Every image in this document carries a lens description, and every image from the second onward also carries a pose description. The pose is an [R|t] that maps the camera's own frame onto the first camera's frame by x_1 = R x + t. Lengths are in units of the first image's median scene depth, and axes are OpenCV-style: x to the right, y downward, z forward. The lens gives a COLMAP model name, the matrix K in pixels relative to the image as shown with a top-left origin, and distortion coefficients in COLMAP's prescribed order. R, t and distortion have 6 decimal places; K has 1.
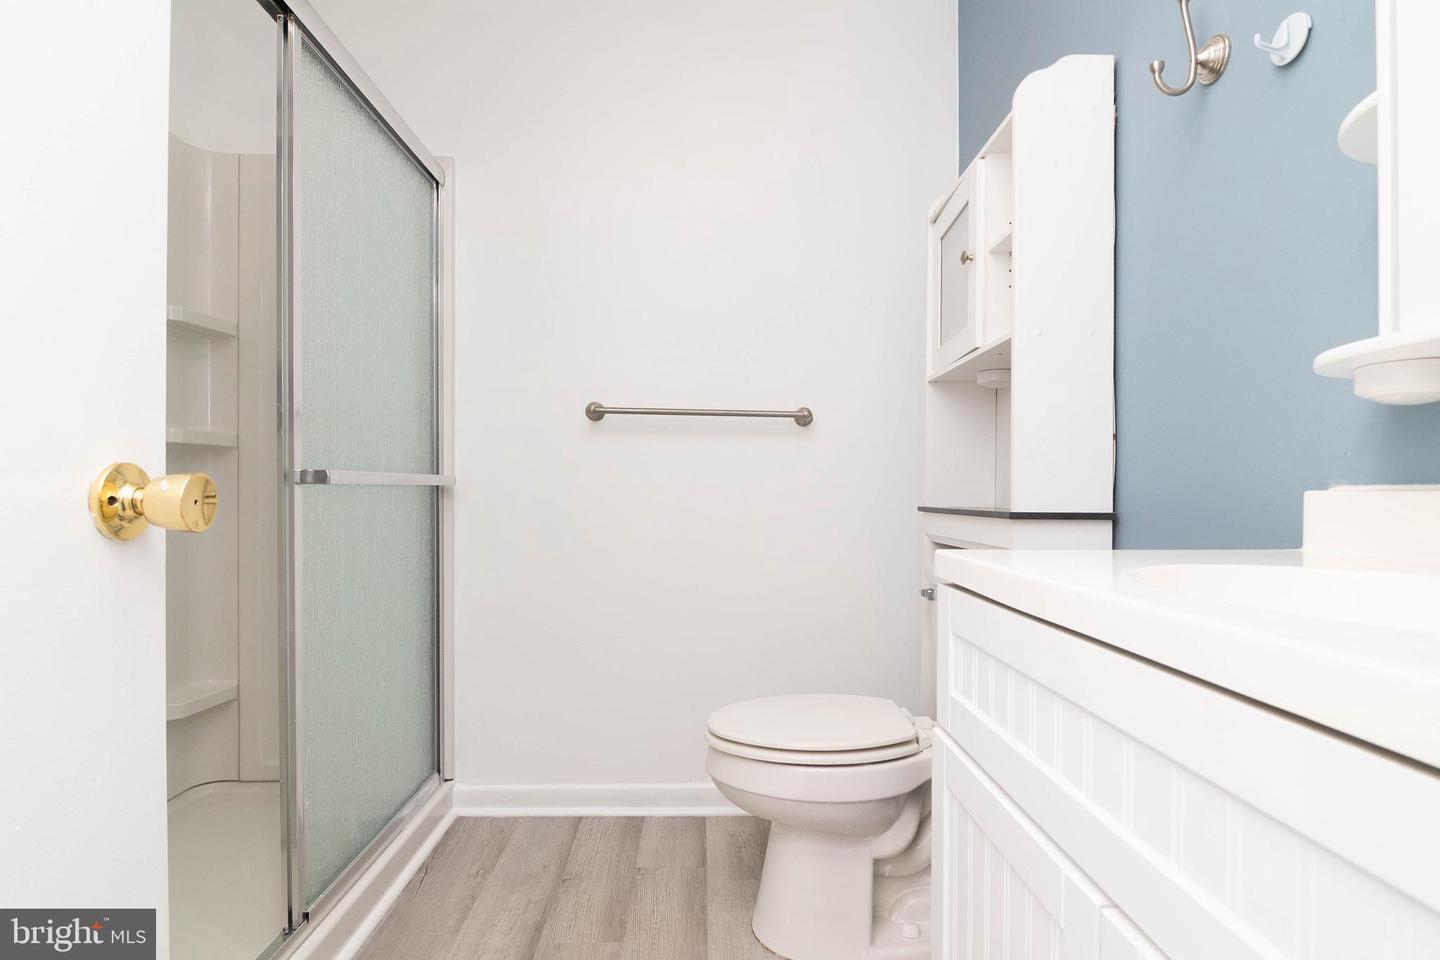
lens RADIAL K [[710.6, 0, 721.9], [0, 710.6, 489.4], [0, 0, 1]] dist [-0.003817, -0.004453]
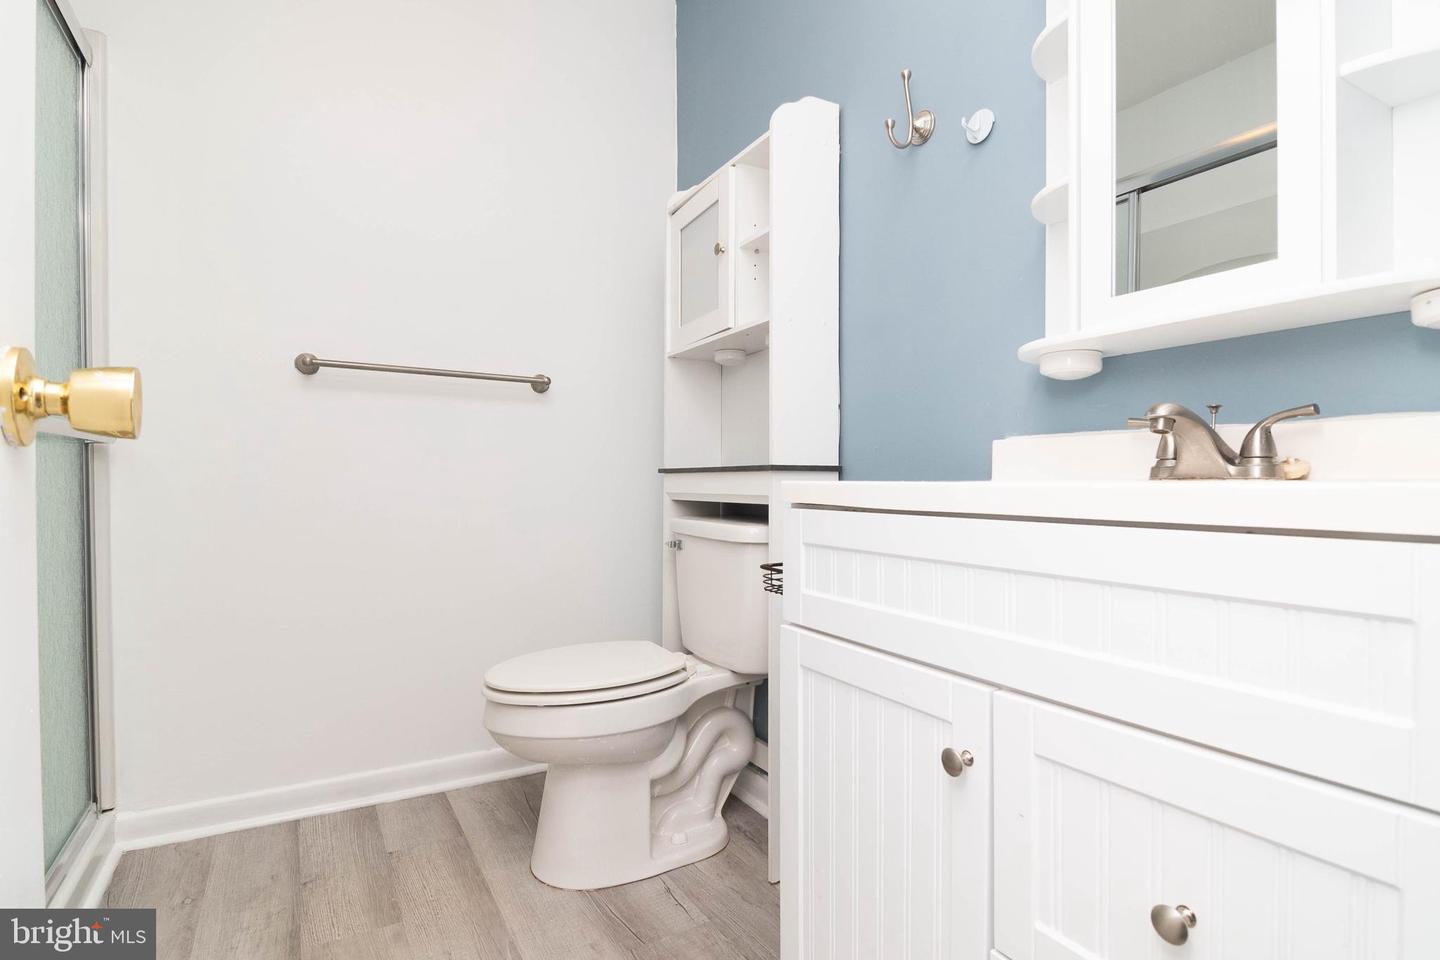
lens RADIAL K [[710.6, 0, 695.5], [0, 710.6, 481.1], [0, 0, 1]] dist [-0.003817, -0.004453]
pose [[0.889938, -0.002982, 0.456071, -0.213792], [-0.000885, 0.999965, 0.008265, 0.041081], [-0.456080, -0.007759, 0.889905, -0.014718]]
